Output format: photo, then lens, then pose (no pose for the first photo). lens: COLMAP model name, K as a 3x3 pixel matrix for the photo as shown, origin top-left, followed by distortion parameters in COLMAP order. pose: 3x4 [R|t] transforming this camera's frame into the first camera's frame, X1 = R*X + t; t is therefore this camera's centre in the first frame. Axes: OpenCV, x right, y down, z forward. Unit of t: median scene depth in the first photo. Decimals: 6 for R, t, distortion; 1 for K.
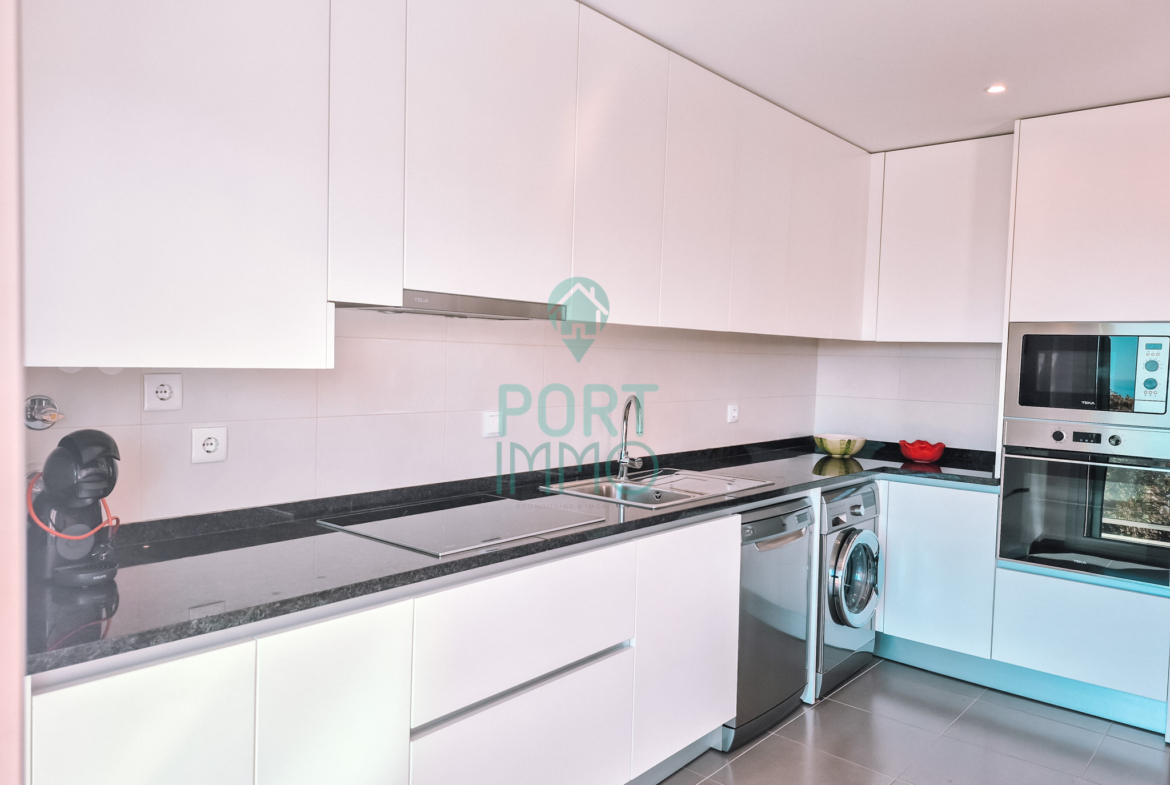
lens RADIAL K [[809.0, 0, 585.0], [0, 809.0, 392.5], [0, 0, 1]] dist [0.064507, -0.061271]
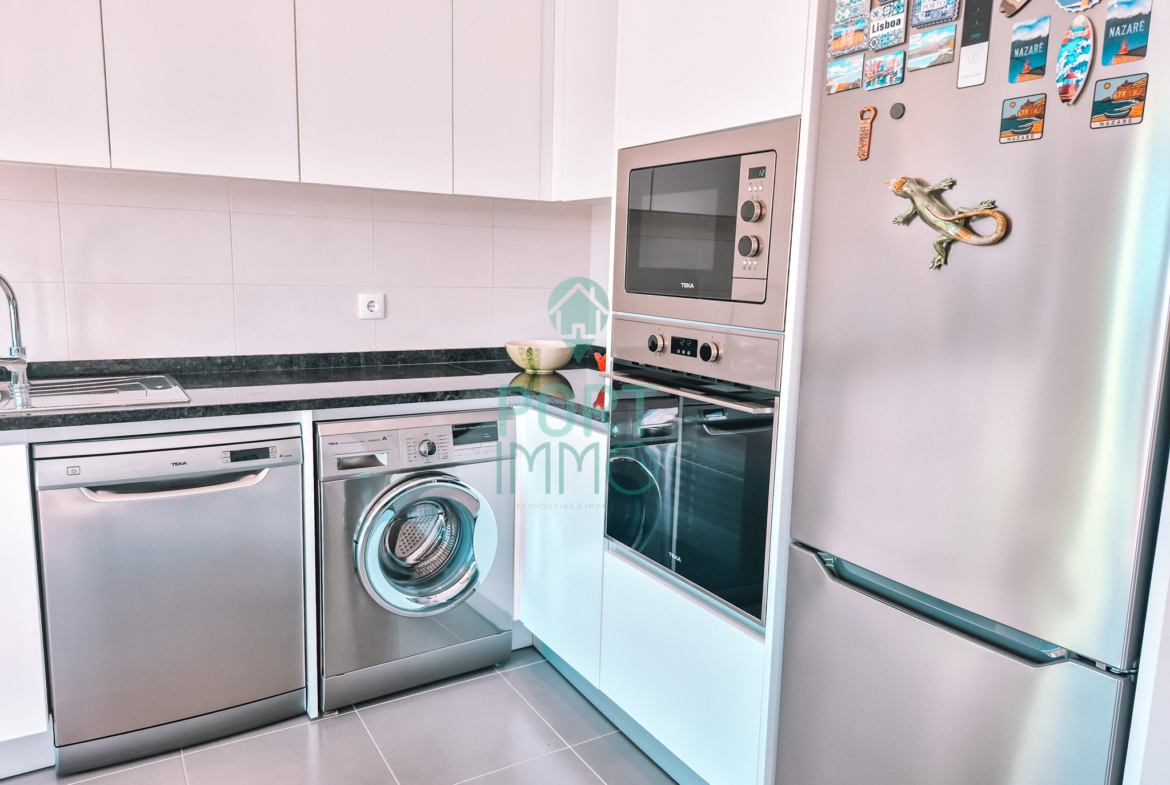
lens RADIAL K [[809.0, 0, 585.0], [0, 809.0, 392.5], [0, 0, 1]] dist [0.064507, -0.061271]
pose [[0.949557, 0.045509, -0.310274, 0.690669], [-0.013322, 0.994375, 0.105078, 0.027128], [0.313311, -0.095644, 0.944822, 0.425253]]
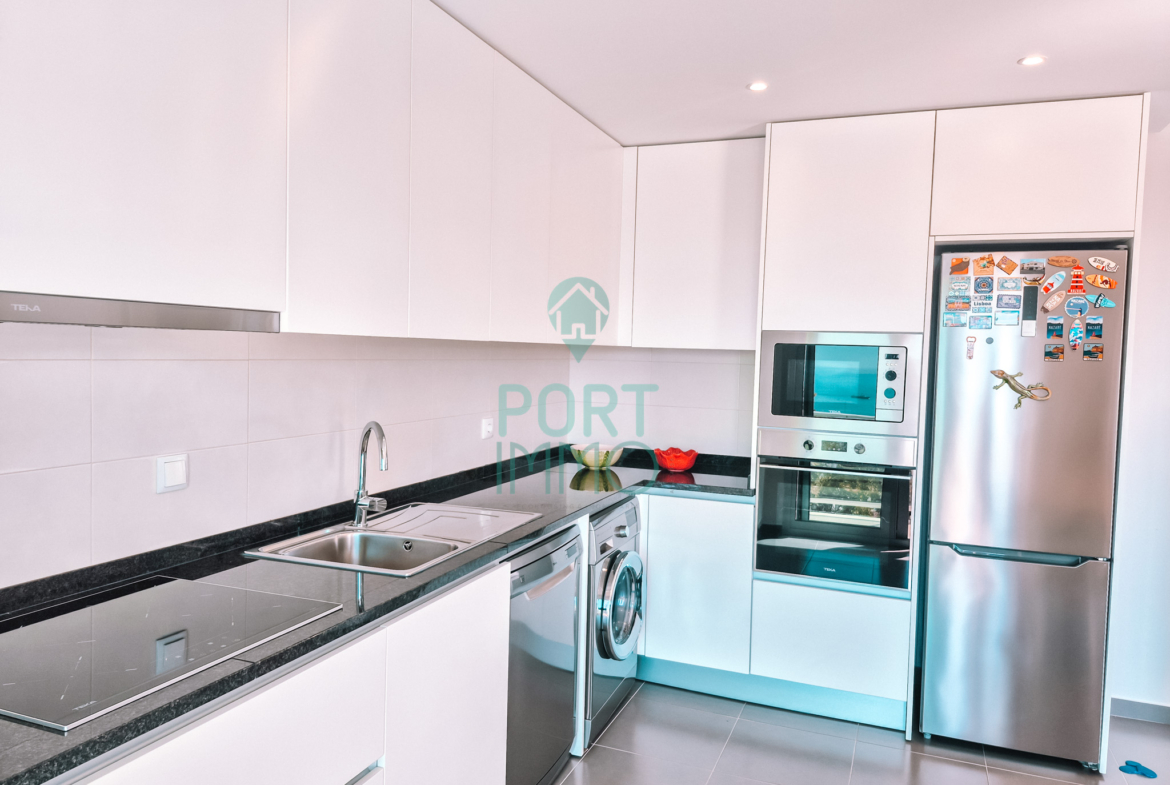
lens RADIAL K [[809.0, 0, 585.0], [0, 809.0, 392.5], [0, 0, 1]] dist [0.064507, -0.061271]
pose [[0.945445, -0.015812, 0.325398, -0.002749], [0.011660, 0.999824, 0.014707, -0.028007], [-0.325573, -0.010110, 0.945463, 0.149508]]
